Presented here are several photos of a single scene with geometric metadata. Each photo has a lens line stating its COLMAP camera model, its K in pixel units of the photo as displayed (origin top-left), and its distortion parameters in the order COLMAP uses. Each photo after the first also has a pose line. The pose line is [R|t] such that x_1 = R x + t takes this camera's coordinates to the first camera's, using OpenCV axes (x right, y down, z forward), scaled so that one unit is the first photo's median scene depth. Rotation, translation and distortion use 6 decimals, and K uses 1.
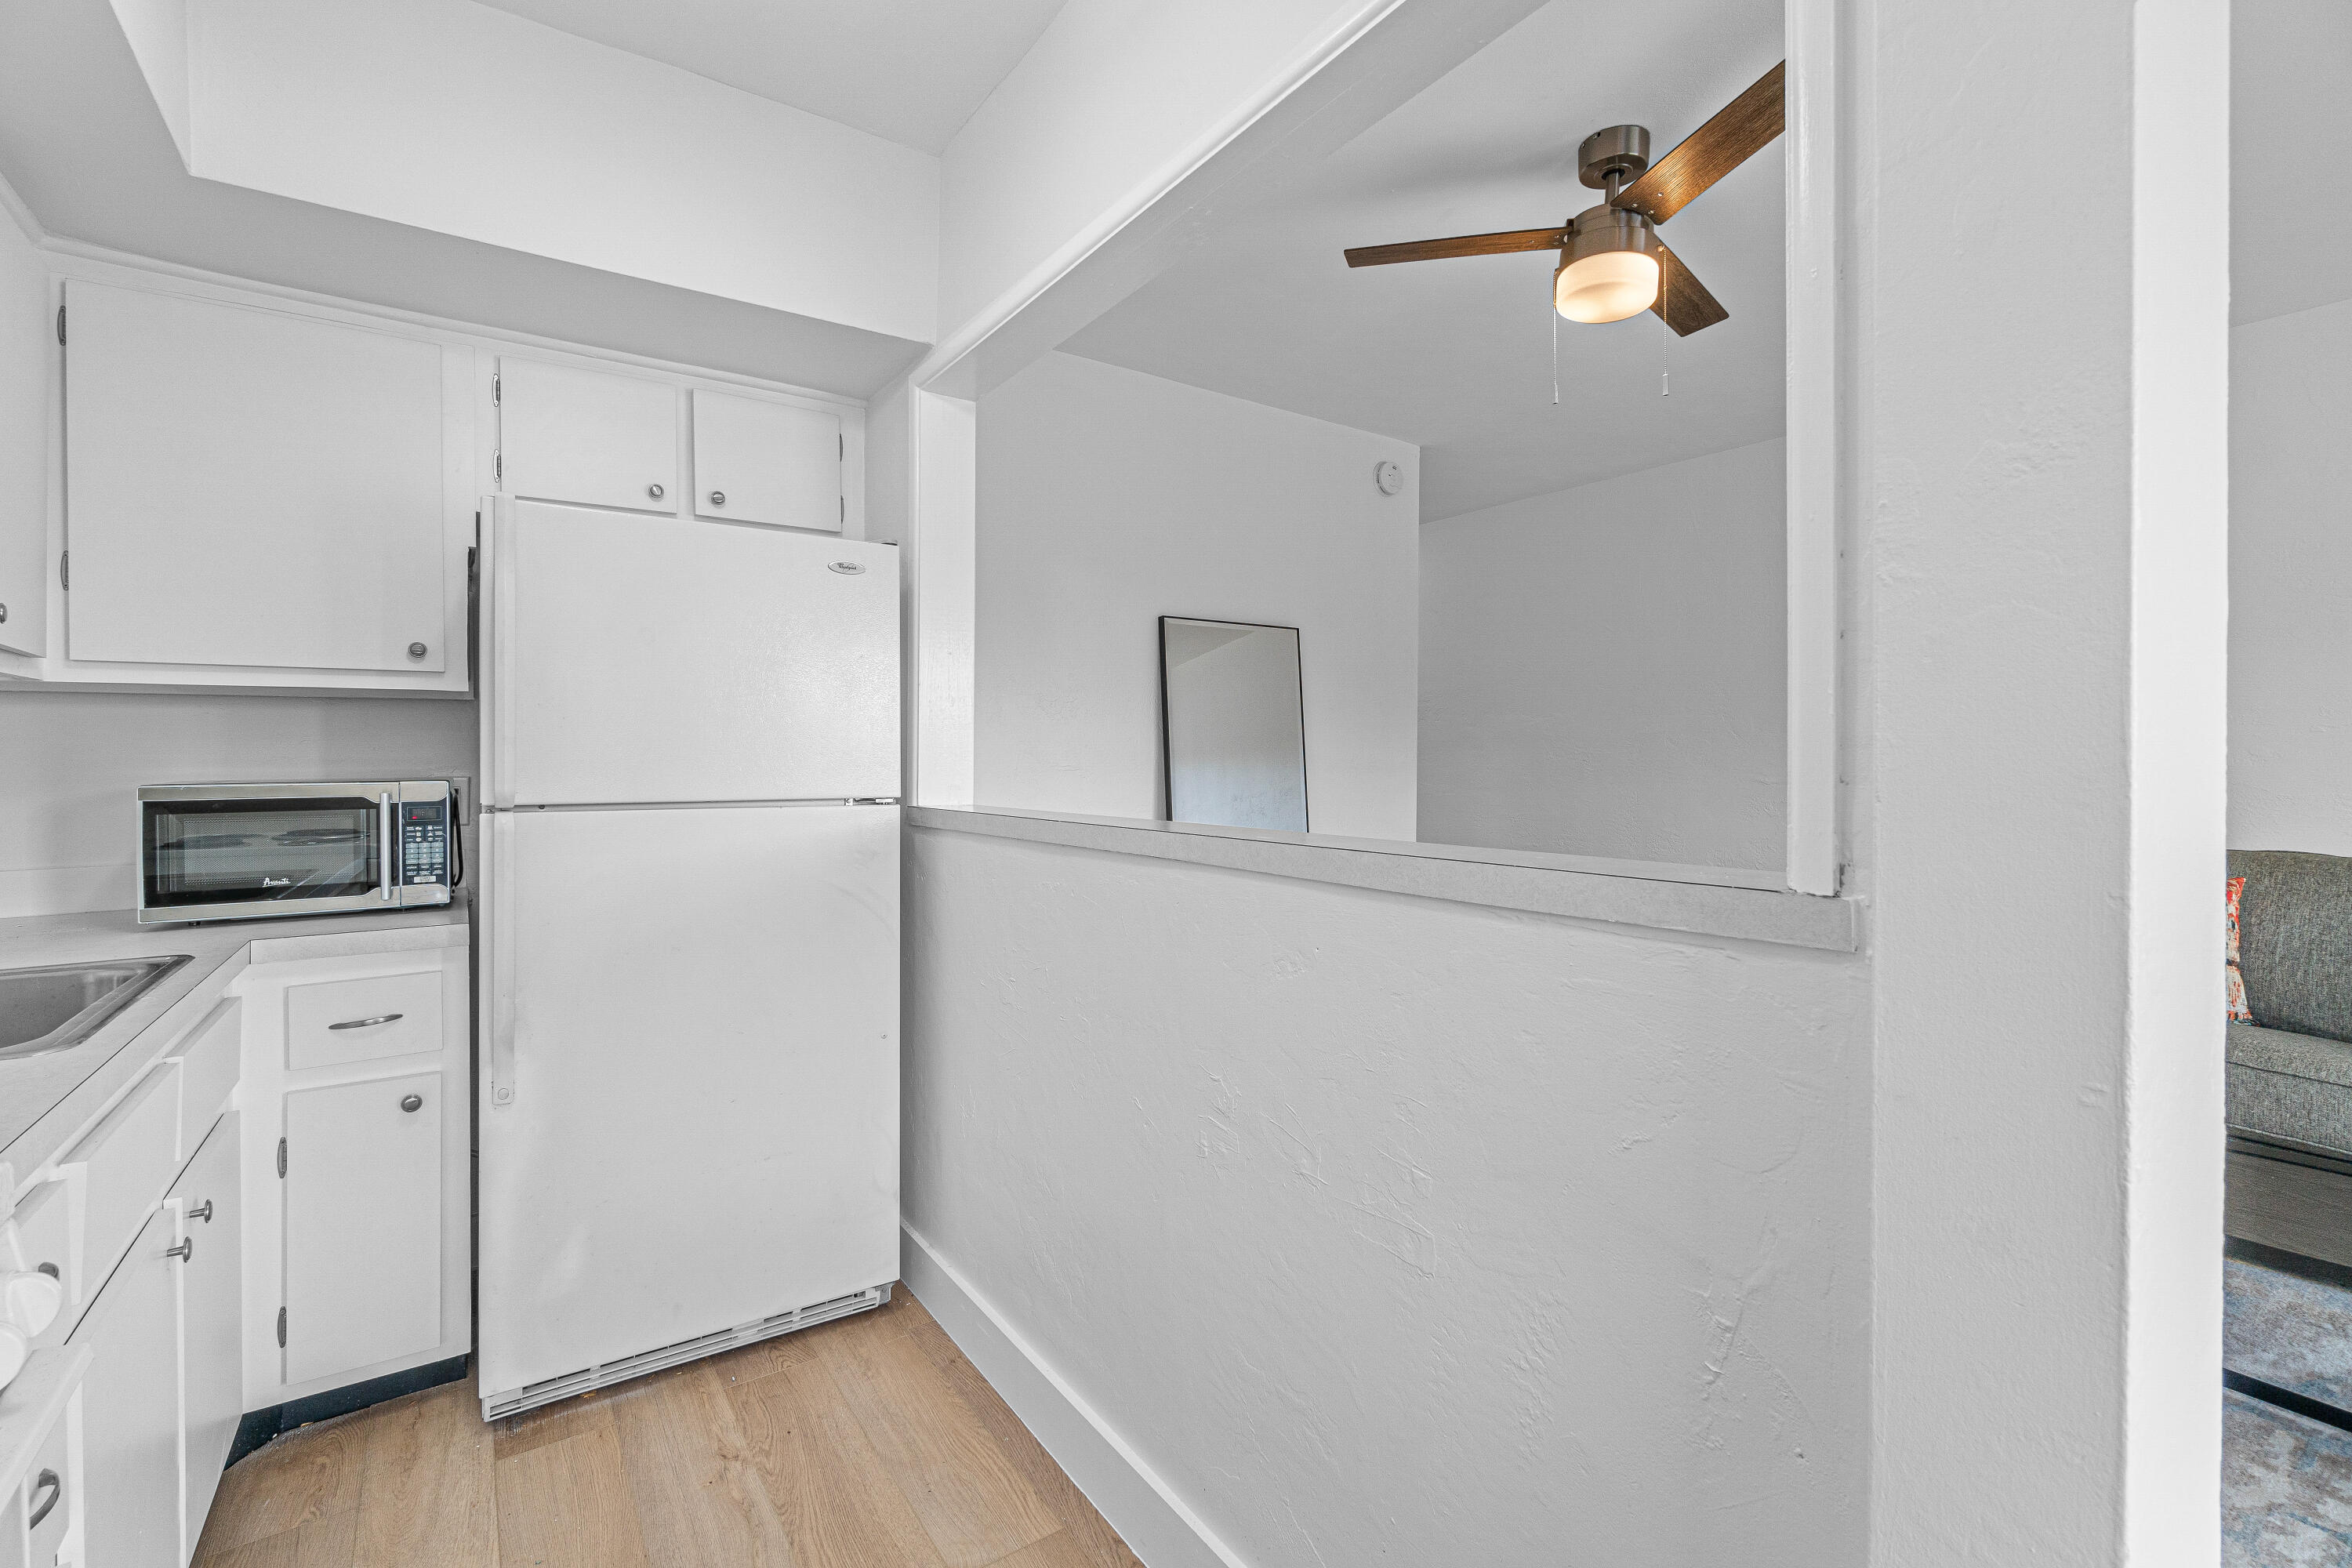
lens RADIAL K [[1022.5, 0, 1166.0], [0, 1022.5, 766.9], [0, 0, 1]] dist [-0.018797, 0.006628]
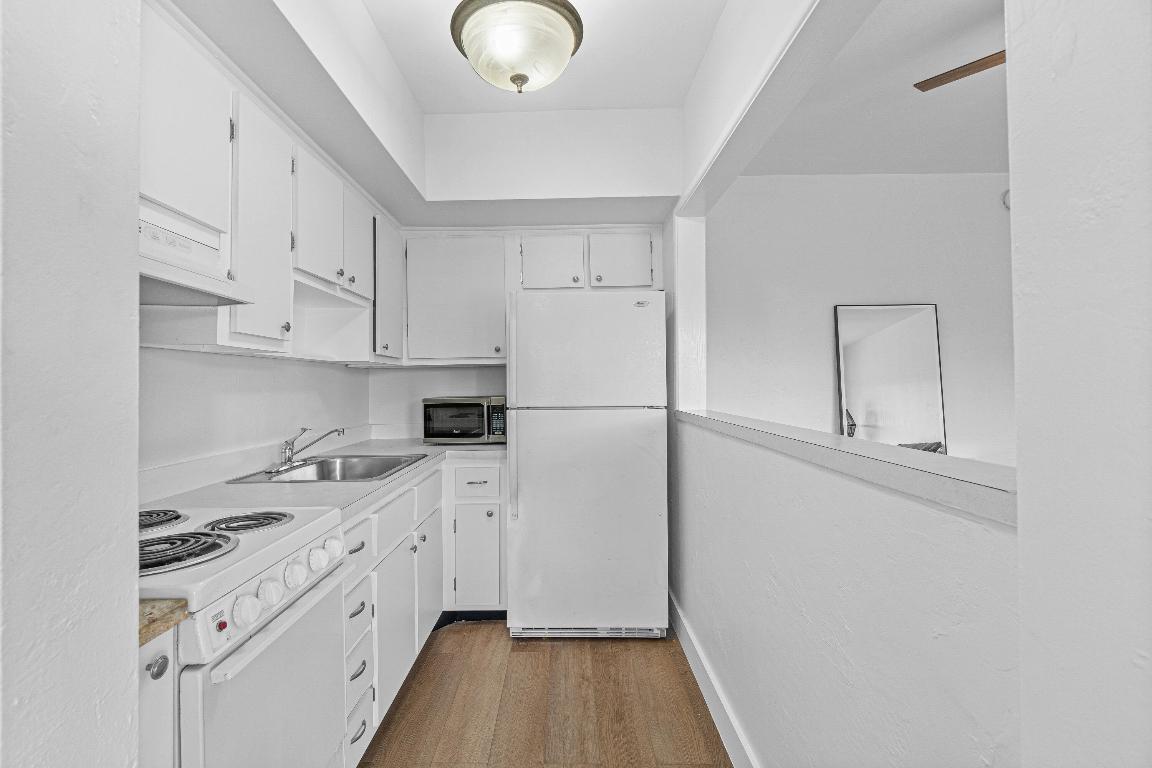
lens RADIAL K [[499.8, 0, 560.0], [0, 499.8, 382.4], [0, 0, 1]] dist [-0.004856, -0.000493]
pose [[0.816892, -0.008449, -0.576729, 0.193432], [0.005935, 0.999963, -0.006243, -0.017318], [0.576760, 0.001677, 0.816912, -0.006829]]
